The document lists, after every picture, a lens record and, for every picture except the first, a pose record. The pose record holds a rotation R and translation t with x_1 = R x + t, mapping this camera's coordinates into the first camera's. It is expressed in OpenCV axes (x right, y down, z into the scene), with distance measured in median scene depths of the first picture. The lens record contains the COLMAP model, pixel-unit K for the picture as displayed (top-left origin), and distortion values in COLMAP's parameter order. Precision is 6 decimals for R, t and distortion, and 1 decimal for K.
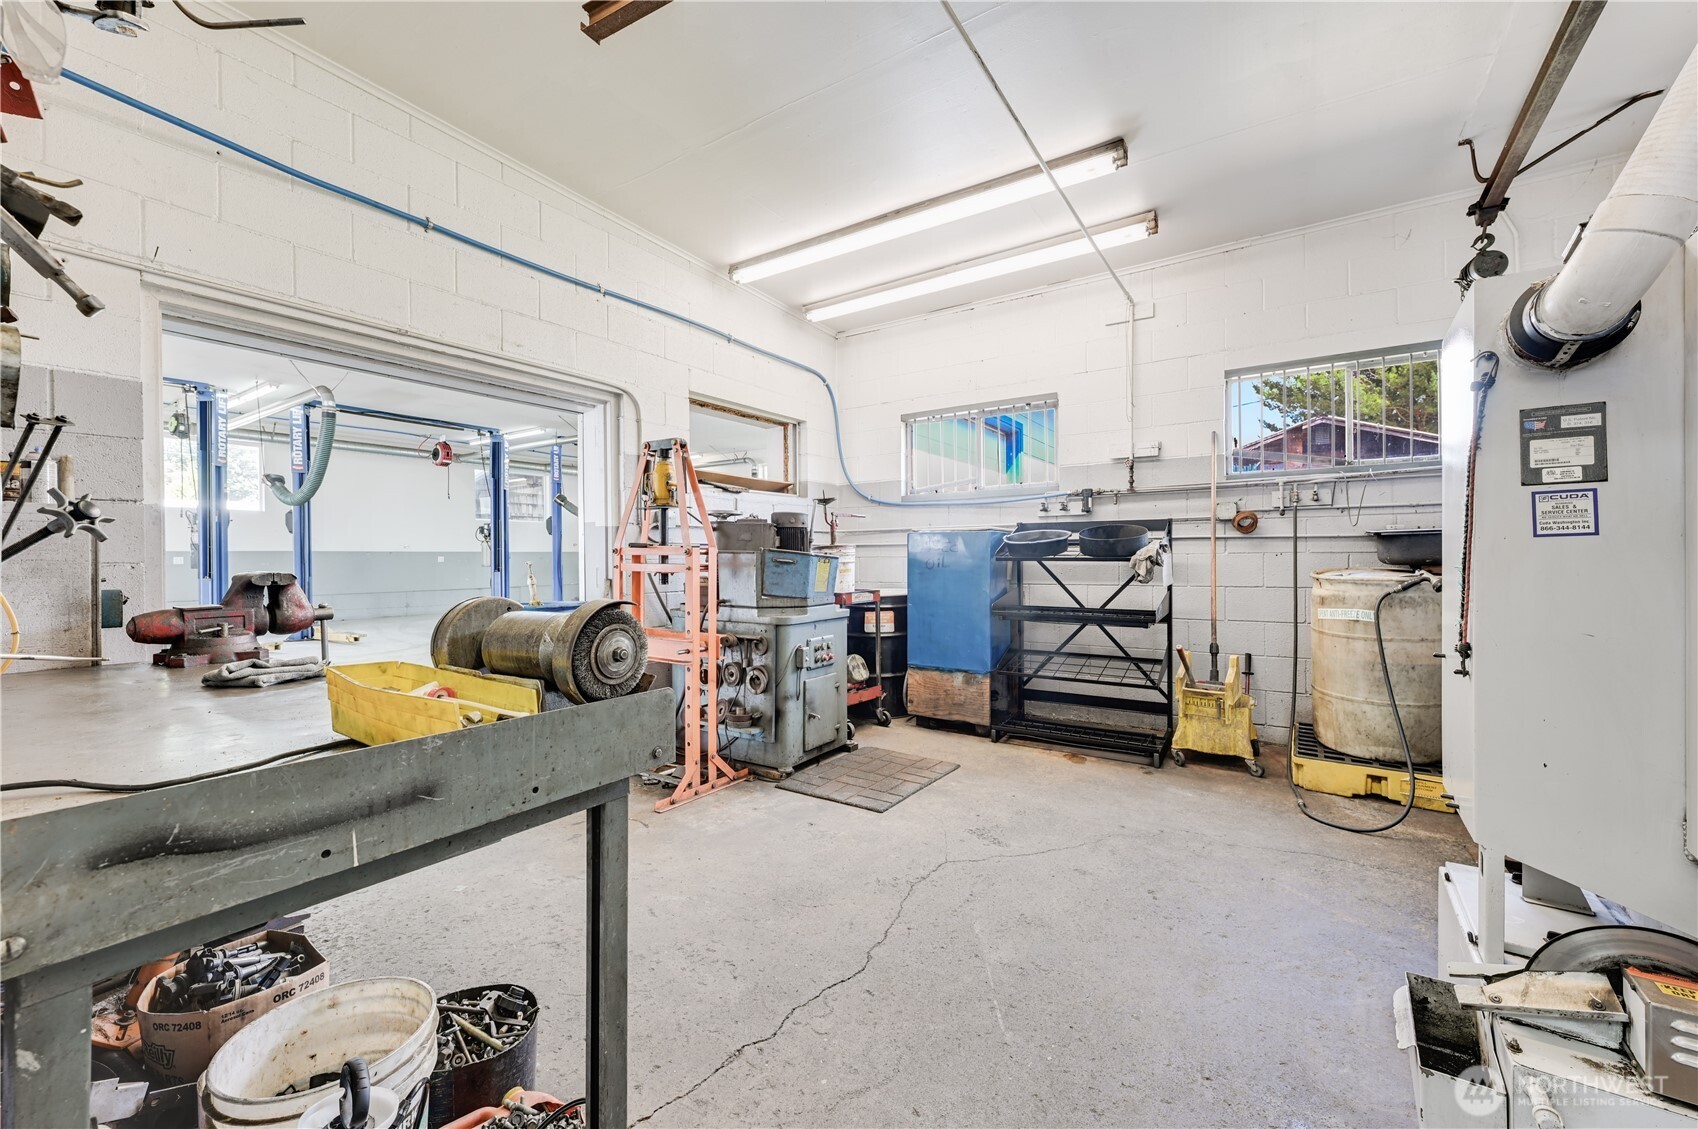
lens RADIAL K [[679.4, 0, 851.9], [0, 679.4, 562.2], [0, 0, 1]] dist [-0.001026, 0.000059]
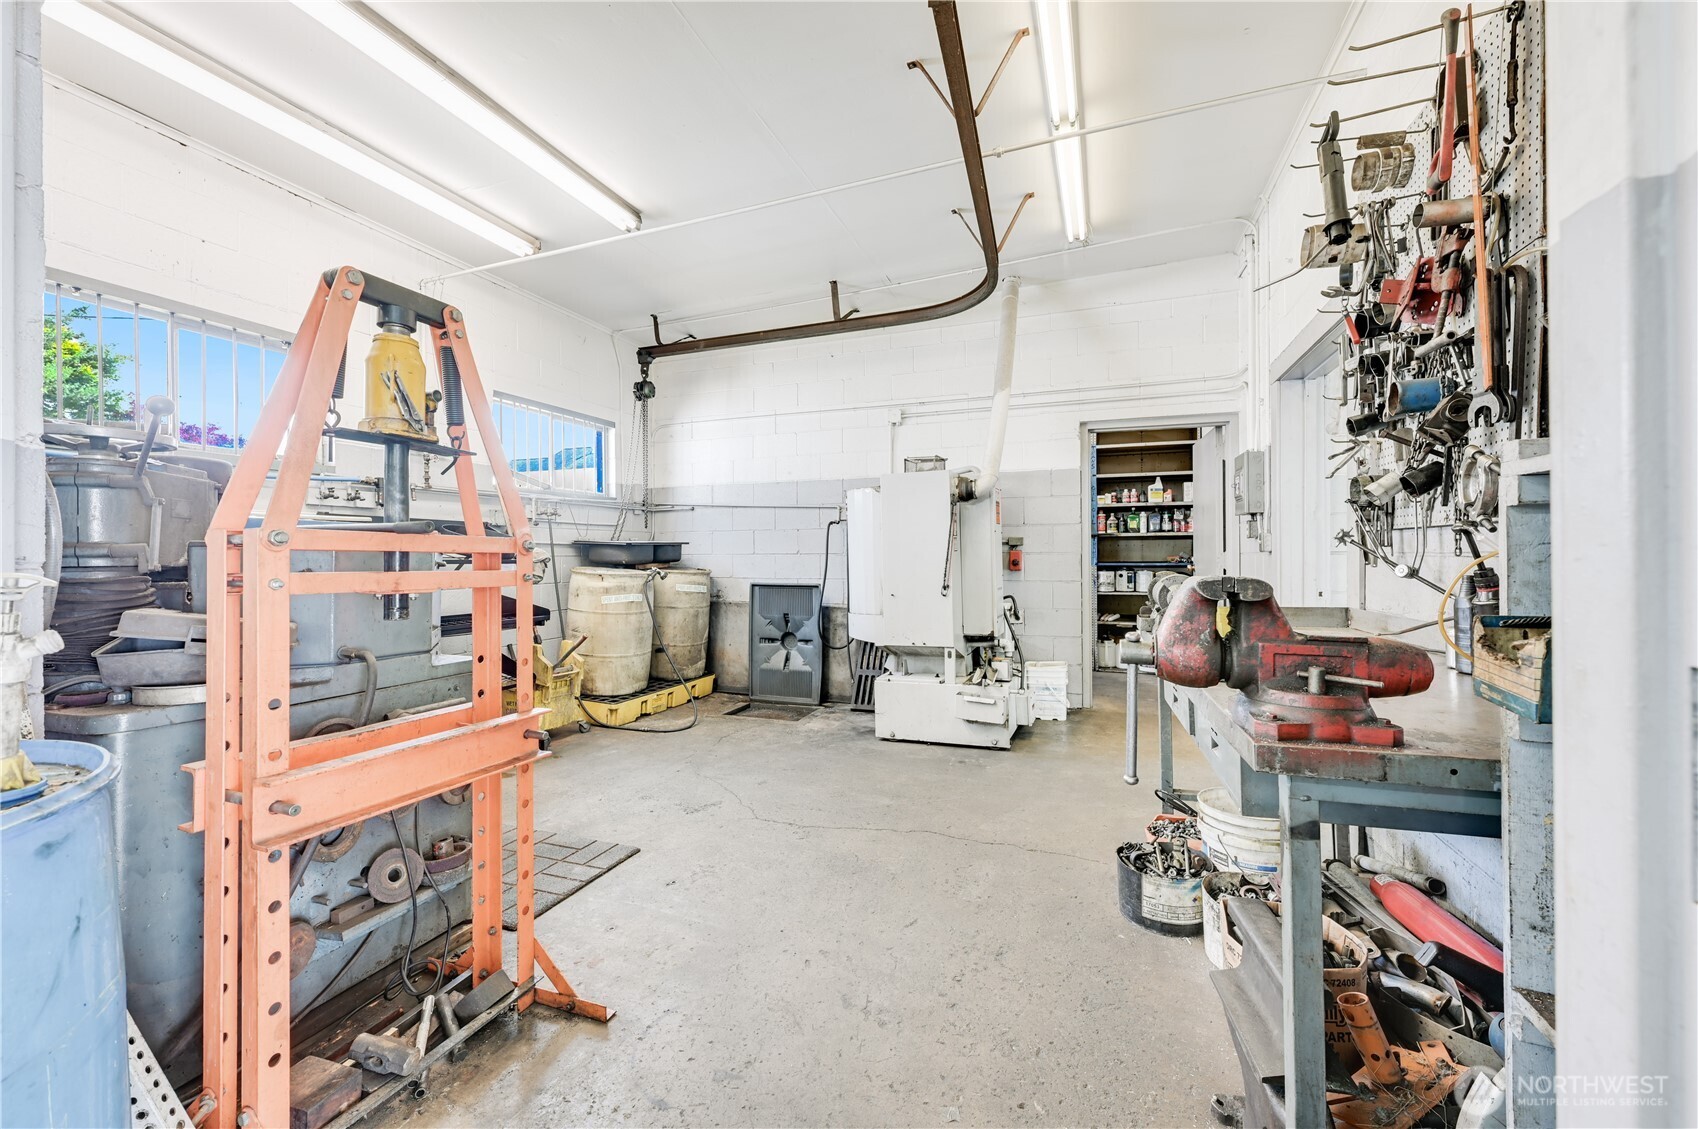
lens RADIAL K [[679.4, 0, 851.4], [0, 679.4, 556.7], [0, 0, 1]] dist [-0.001026, 0.000059]
pose [[-0.235699, 0.004840, 0.971814, -0.838069], [0.012622, 0.999919, -0.001919, -0.004160], [-0.971744, 0.011814, -0.235741, 0.898949]]
